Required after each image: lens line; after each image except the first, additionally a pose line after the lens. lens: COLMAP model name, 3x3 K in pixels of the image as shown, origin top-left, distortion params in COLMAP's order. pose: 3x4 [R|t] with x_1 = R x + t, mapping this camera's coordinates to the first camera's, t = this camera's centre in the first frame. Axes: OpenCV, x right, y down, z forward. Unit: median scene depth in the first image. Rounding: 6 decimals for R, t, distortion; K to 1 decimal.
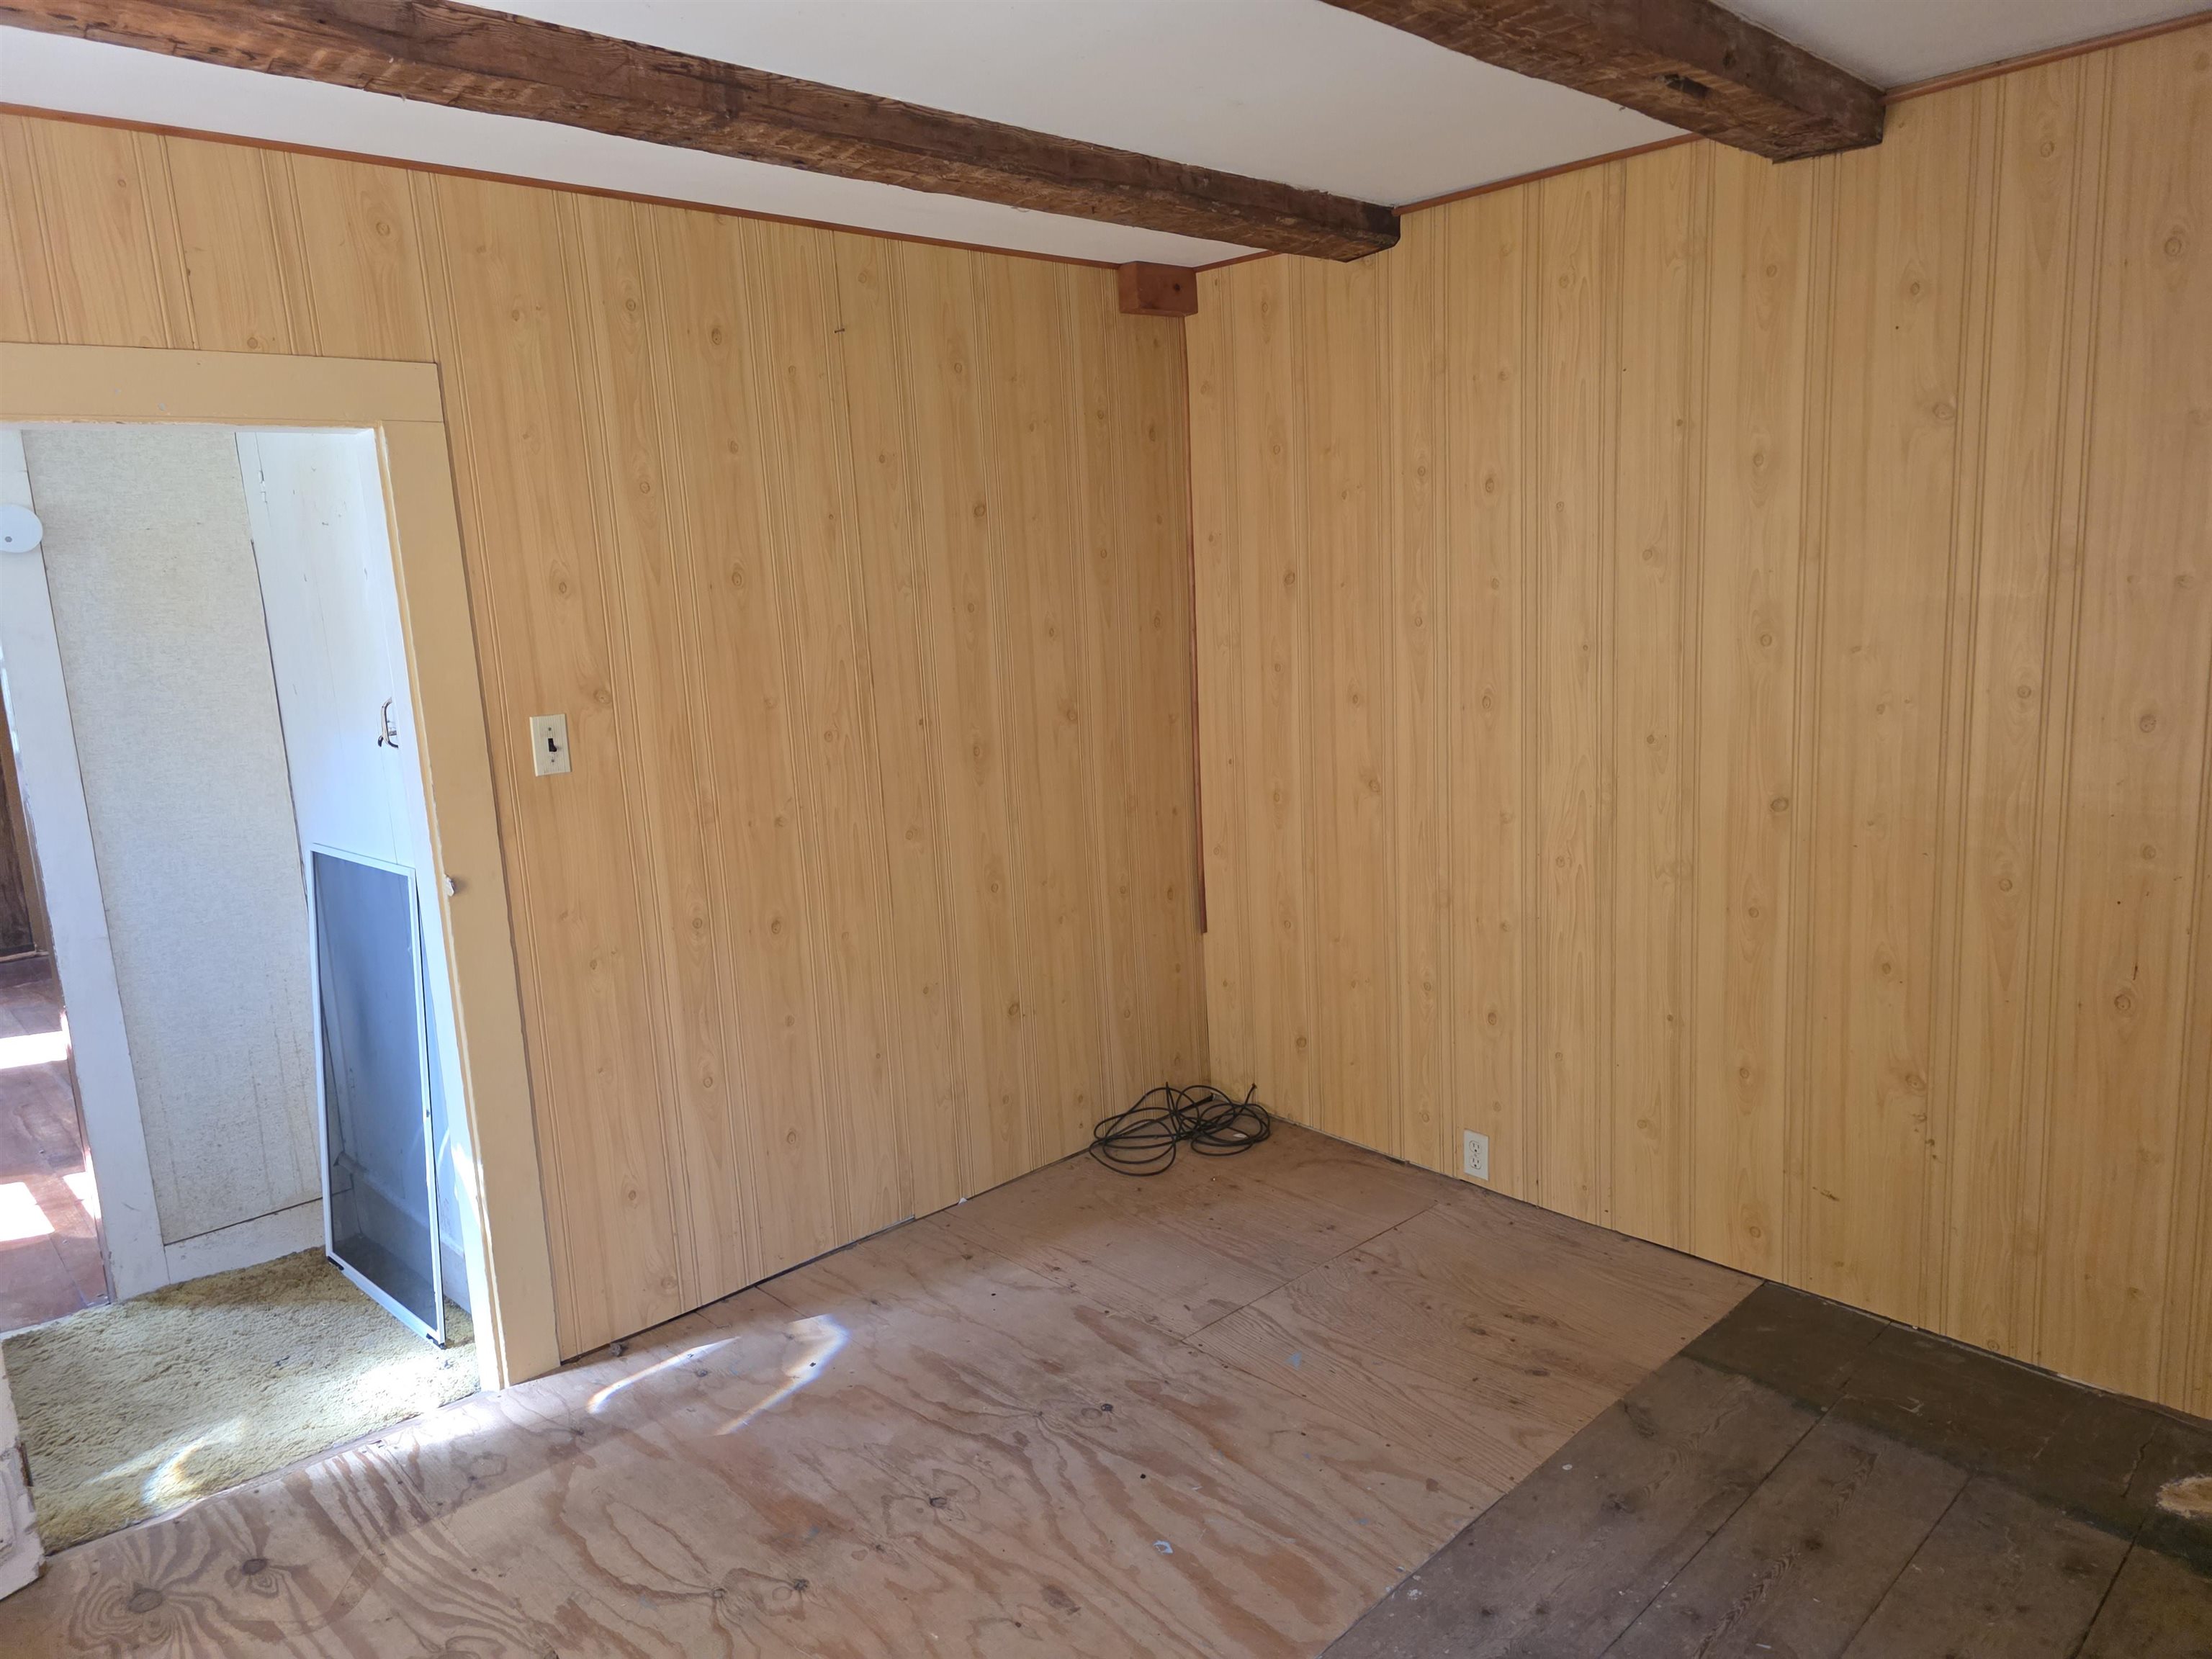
lens RADIAL K [[1498.3, 0, 1105.9], [0, 1498.3, 821.0], [0, 0, 1]] dist [0.069526, -0.072584]
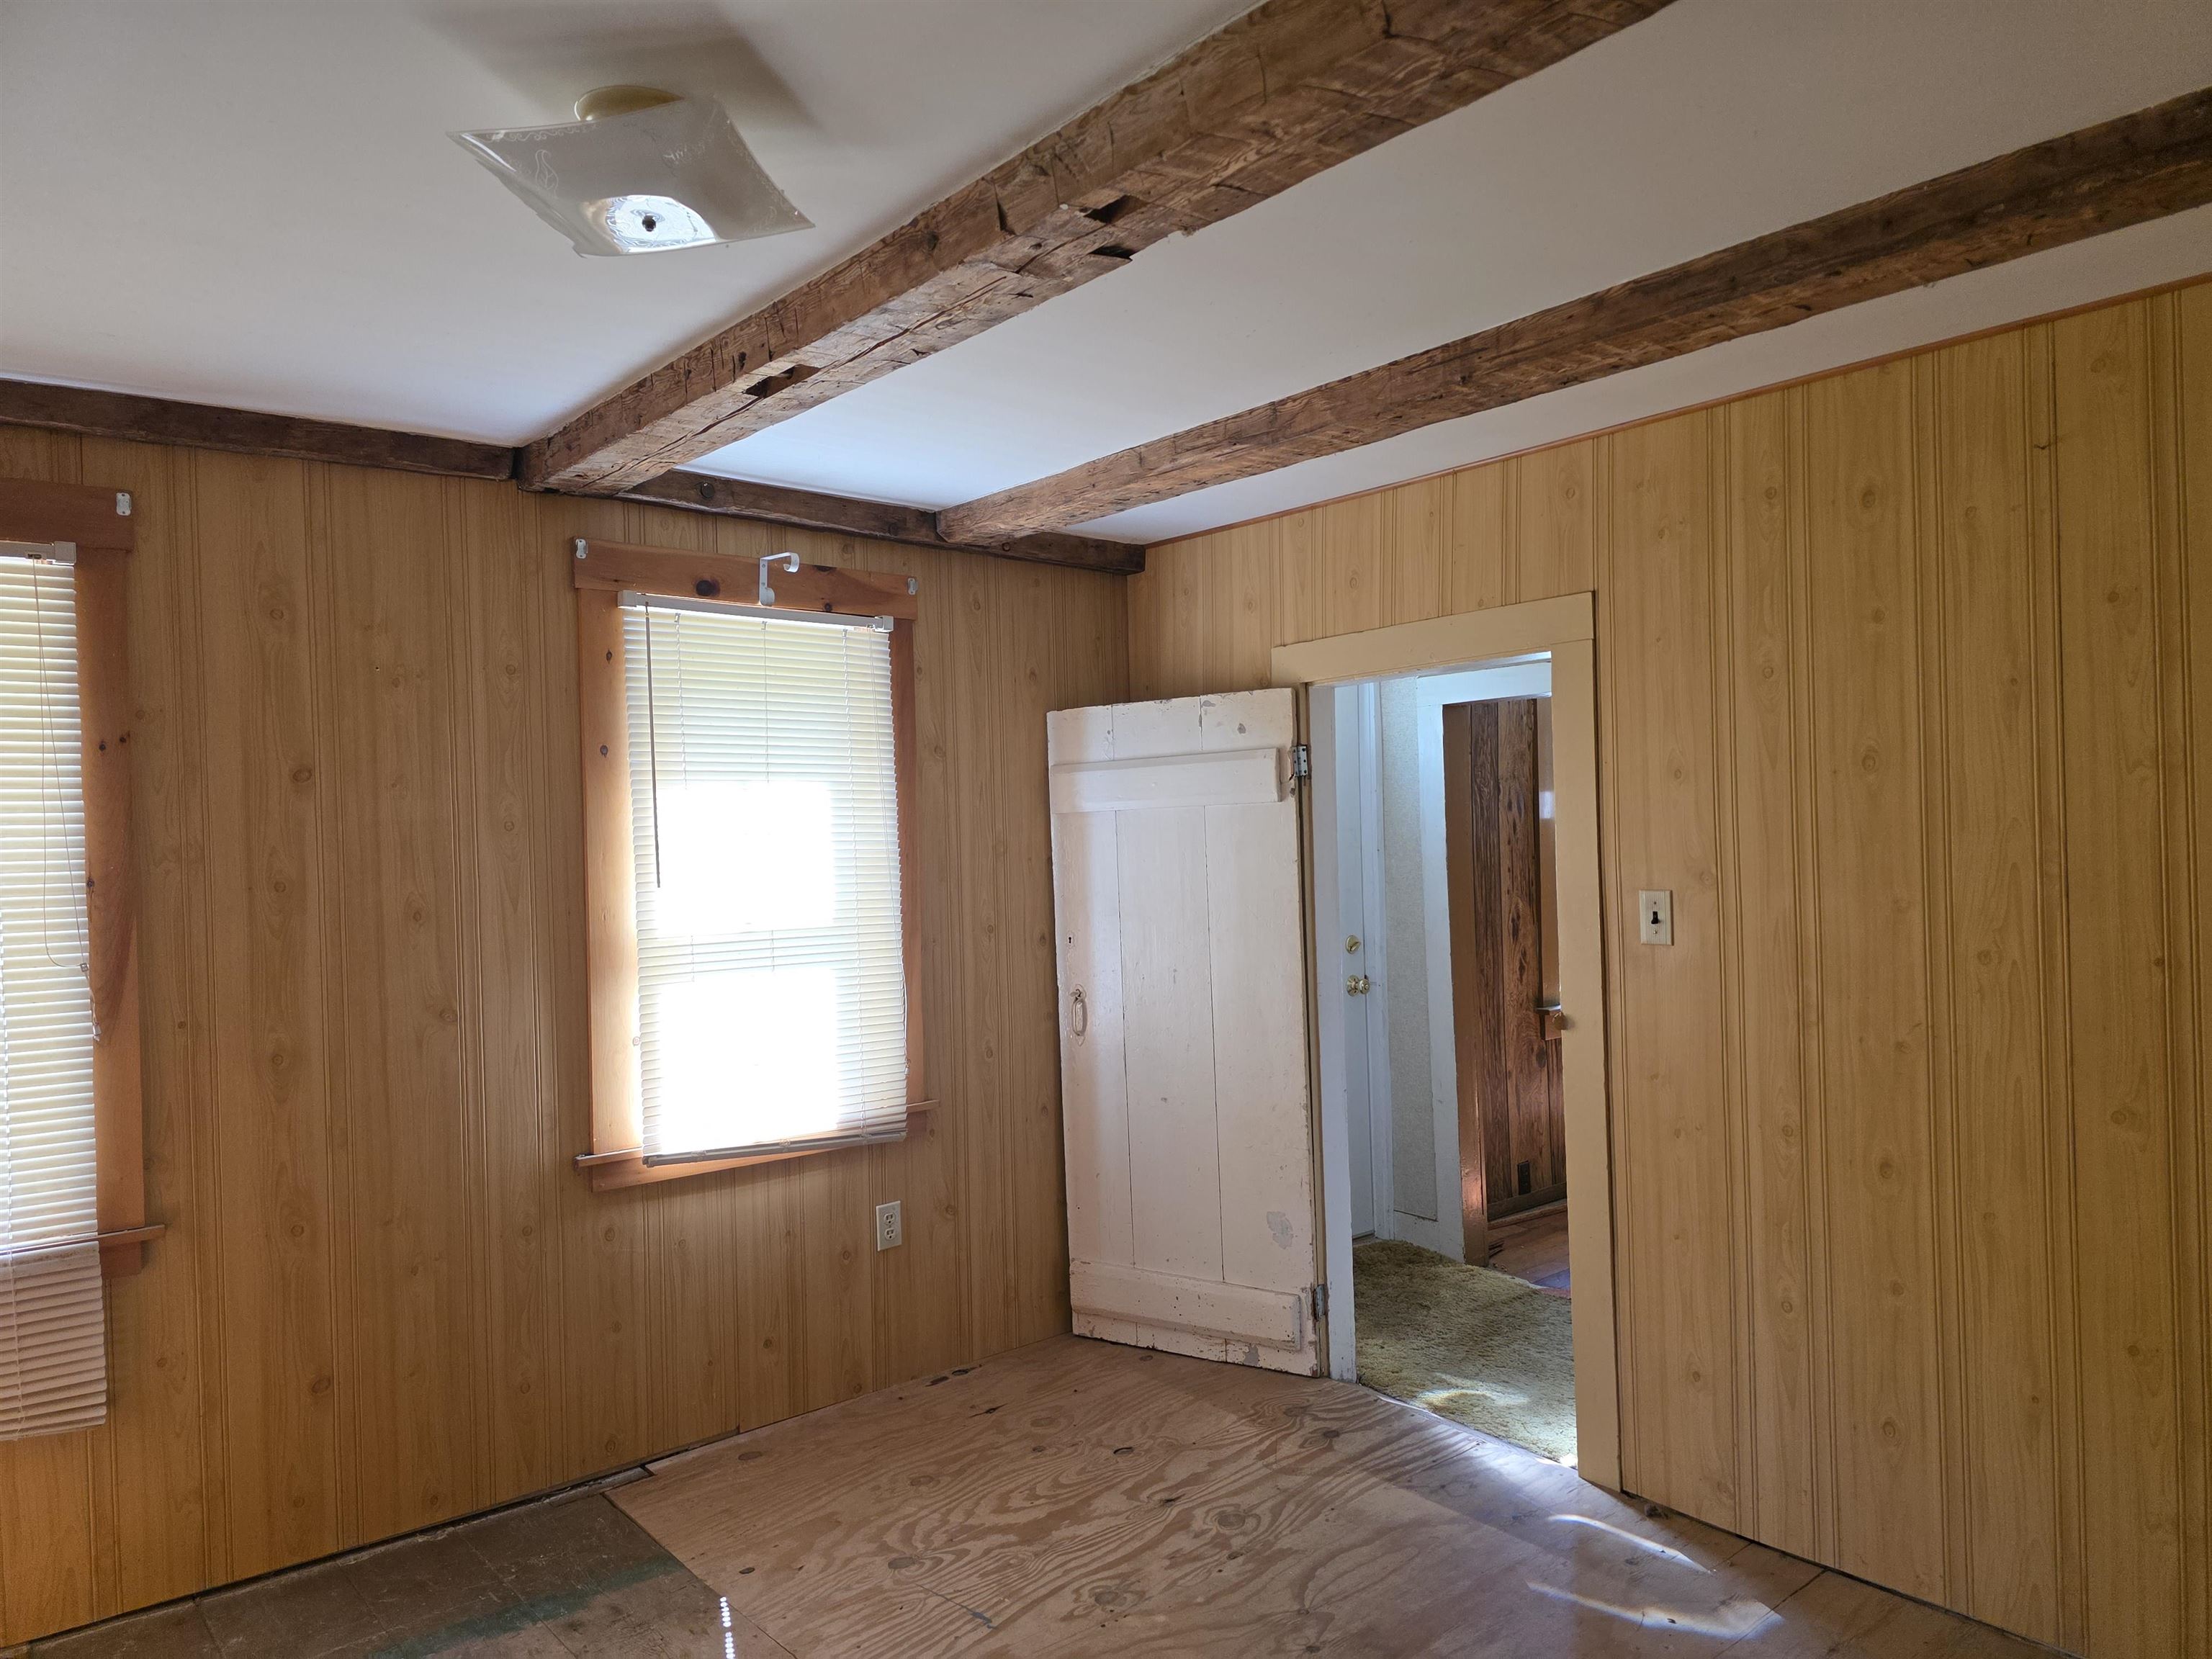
lens RADIAL K [[1497.3, 0, 1106.0], [0, 1497.3, 829.5], [0, 0, 1]] dist [0.075826, -0.075376]
pose [[-0.086479, 0.055316, -0.994717, 0.753903], [-0.128067, 0.989556, 0.066163, -0.136042], [0.987988, 0.133113, -0.078492, 0.697646]]
